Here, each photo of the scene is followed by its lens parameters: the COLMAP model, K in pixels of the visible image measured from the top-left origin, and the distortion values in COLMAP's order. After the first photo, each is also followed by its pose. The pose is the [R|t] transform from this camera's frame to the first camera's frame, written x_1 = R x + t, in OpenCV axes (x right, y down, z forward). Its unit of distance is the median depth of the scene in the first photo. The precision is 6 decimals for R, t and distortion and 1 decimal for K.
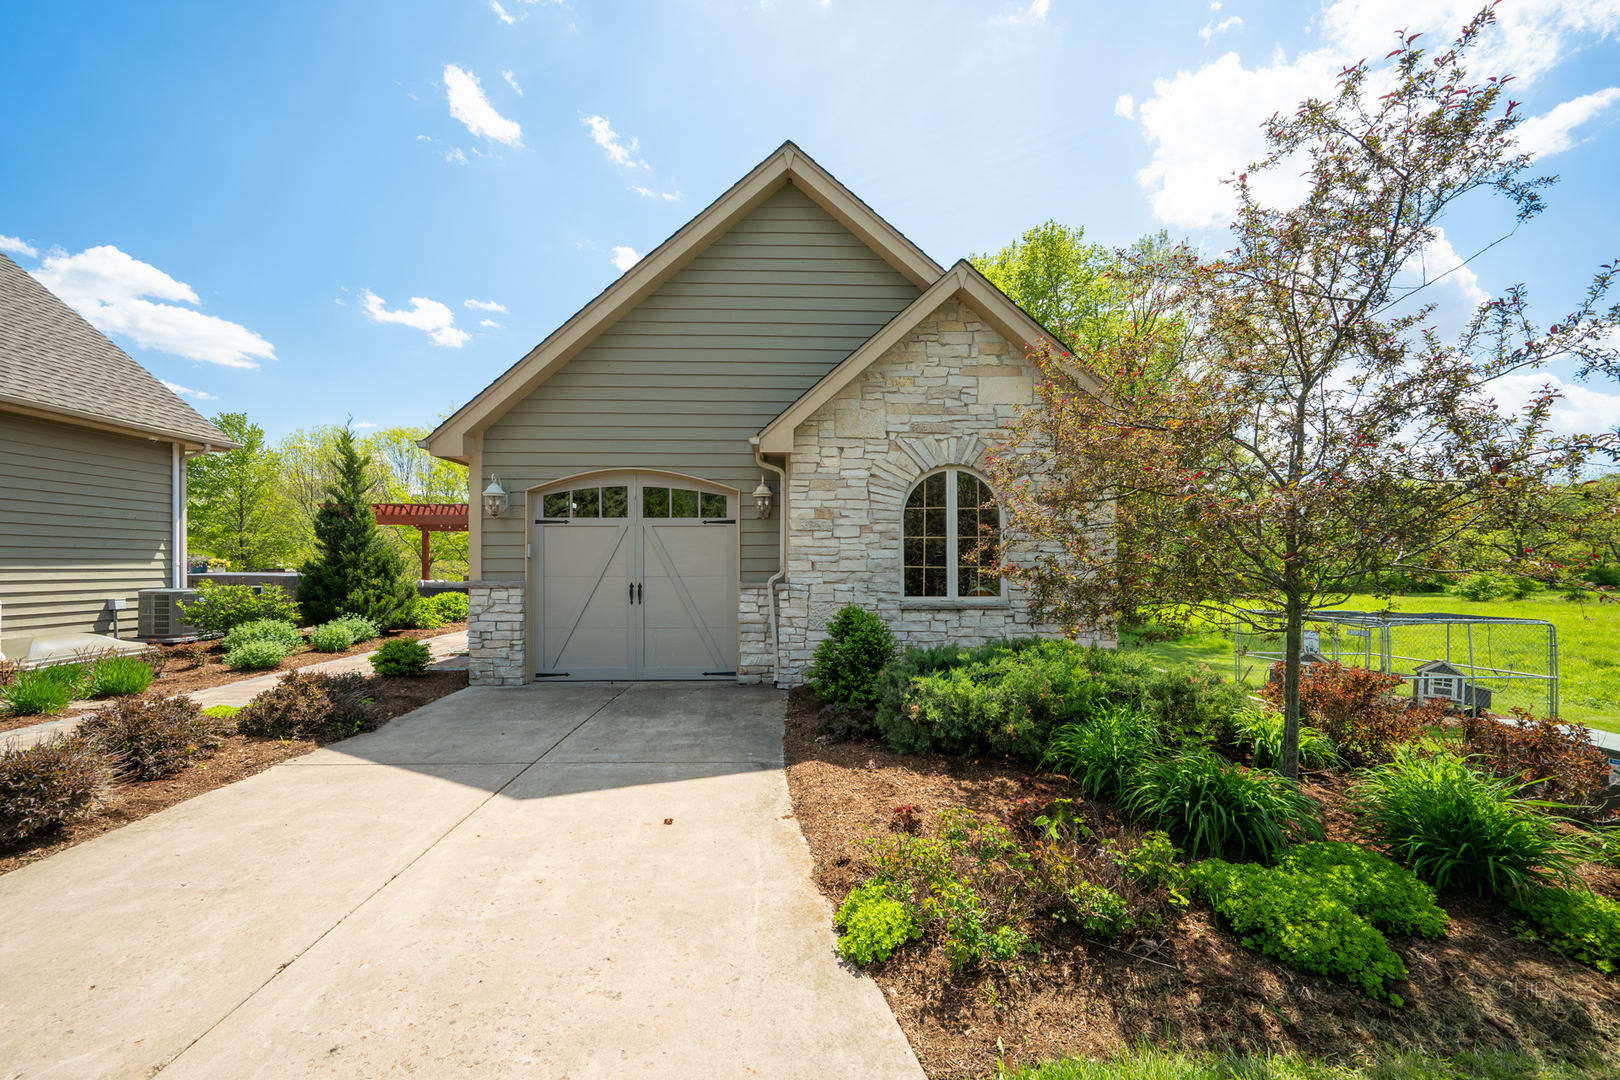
lens RADIAL K [[642.5, 0, 806.0], [0, 642.5, 556.3], [0, 0, 1]] dist [0.000714, 0.001273]
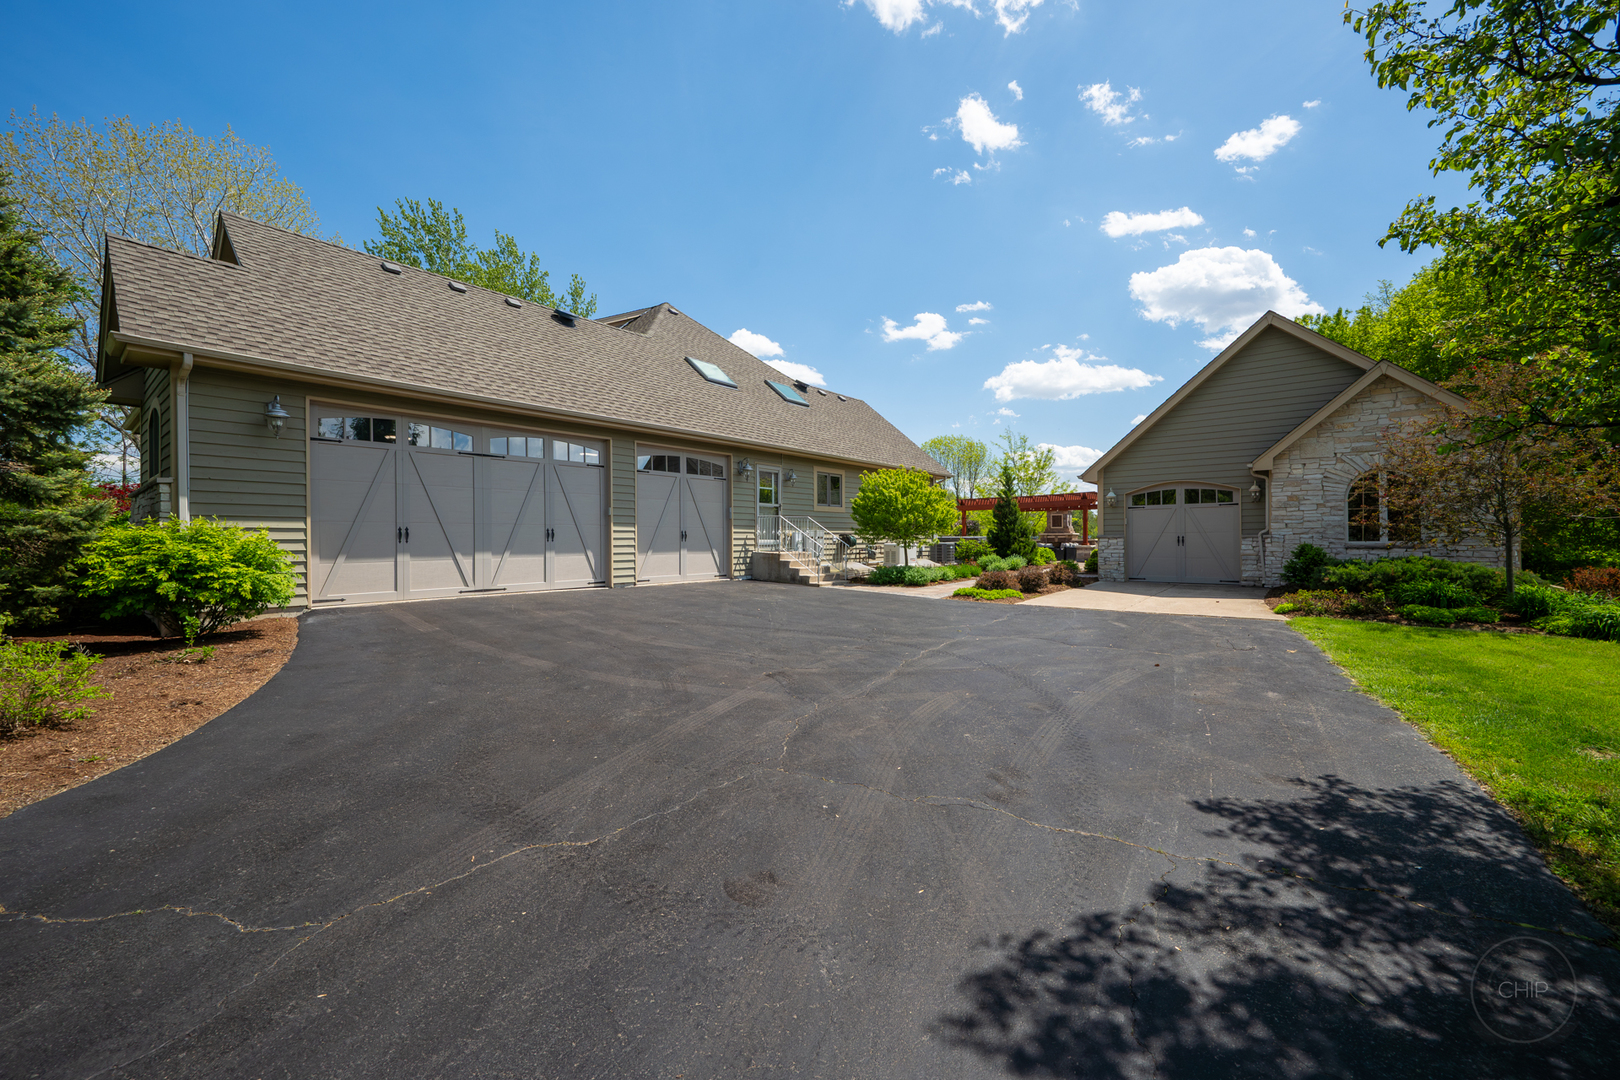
lens RADIAL K [[642.5, 0, 805.3], [0, 642.5, 544.2], [0, 0, 1]] dist [0.000714, 0.001273]
pose [[0.760895, -0.002863, -0.648869, 0.161150], [0.018956, 0.999662, 0.017818, 0.009545], [0.648599, -0.025858, 0.760691, -1.394207]]
